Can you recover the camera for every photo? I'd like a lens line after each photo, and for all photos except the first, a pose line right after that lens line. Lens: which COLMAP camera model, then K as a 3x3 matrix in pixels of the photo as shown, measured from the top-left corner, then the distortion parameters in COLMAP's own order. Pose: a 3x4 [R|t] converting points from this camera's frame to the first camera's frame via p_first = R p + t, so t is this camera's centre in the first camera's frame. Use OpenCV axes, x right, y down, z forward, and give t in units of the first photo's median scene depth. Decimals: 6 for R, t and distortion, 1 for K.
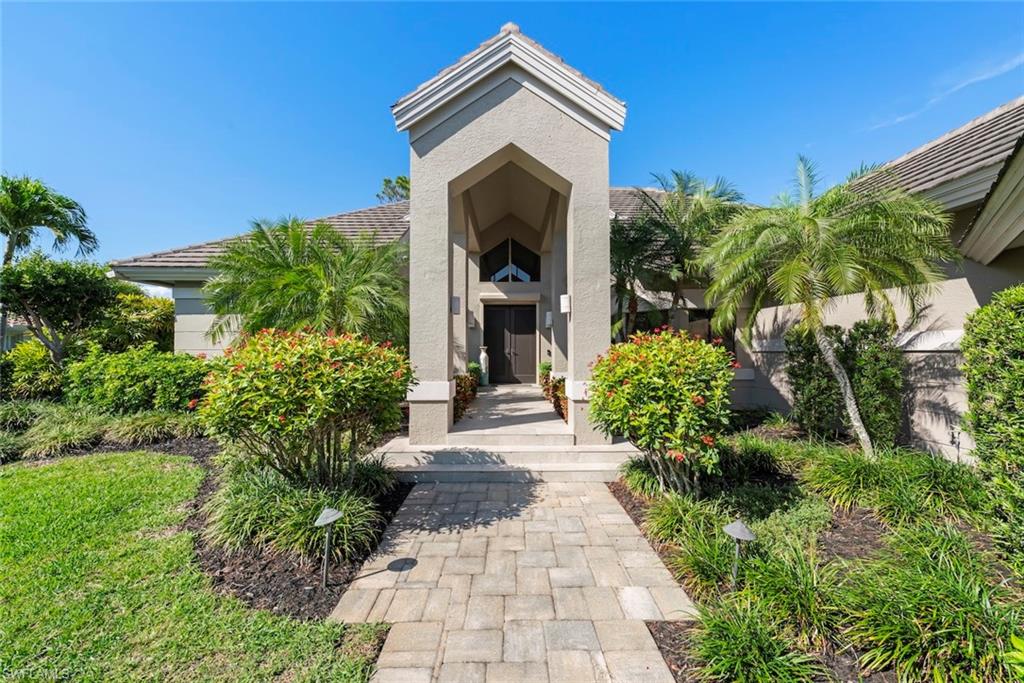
lens RADIAL K [[372.1, 0, 512.0], [0, 372.1, 341.5], [0, 0, 1]] dist [-0.000395, 0.000035]
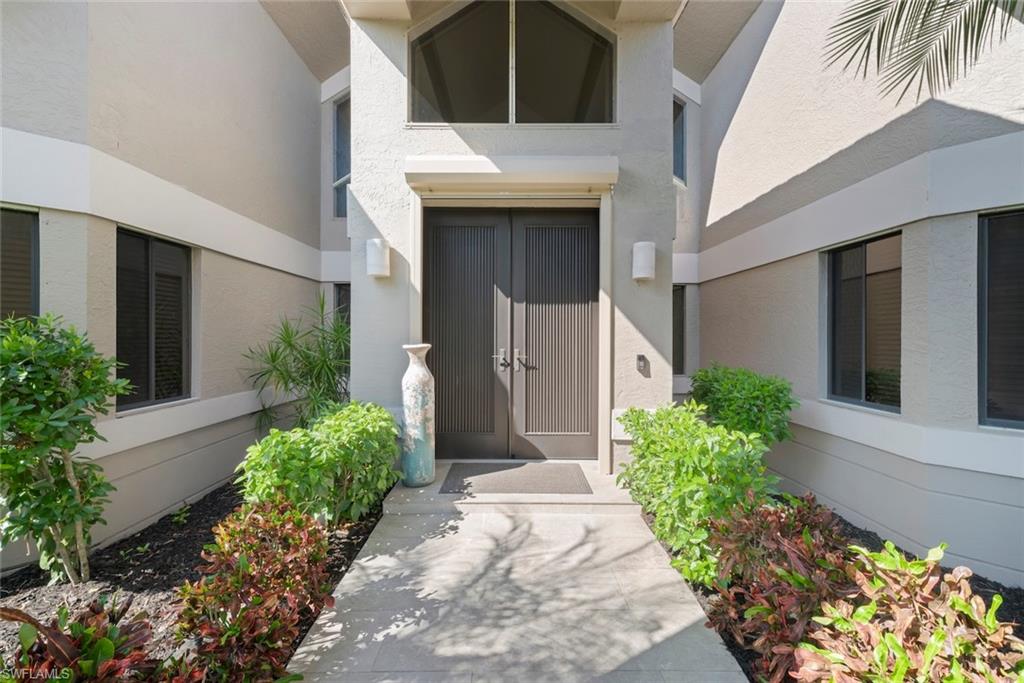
lens RADIAL K [[416.8, 0, 511.2], [0, 416.8, 337.4], [0, 0, 1]] dist [-0.000455, 0.000311]
pose [[0.999997, -0.000186, -0.002348, -0.004441], [0.000214, 0.999930, 0.011841, 0.005199], [0.002346, -0.011842, 0.999927, 0.665503]]
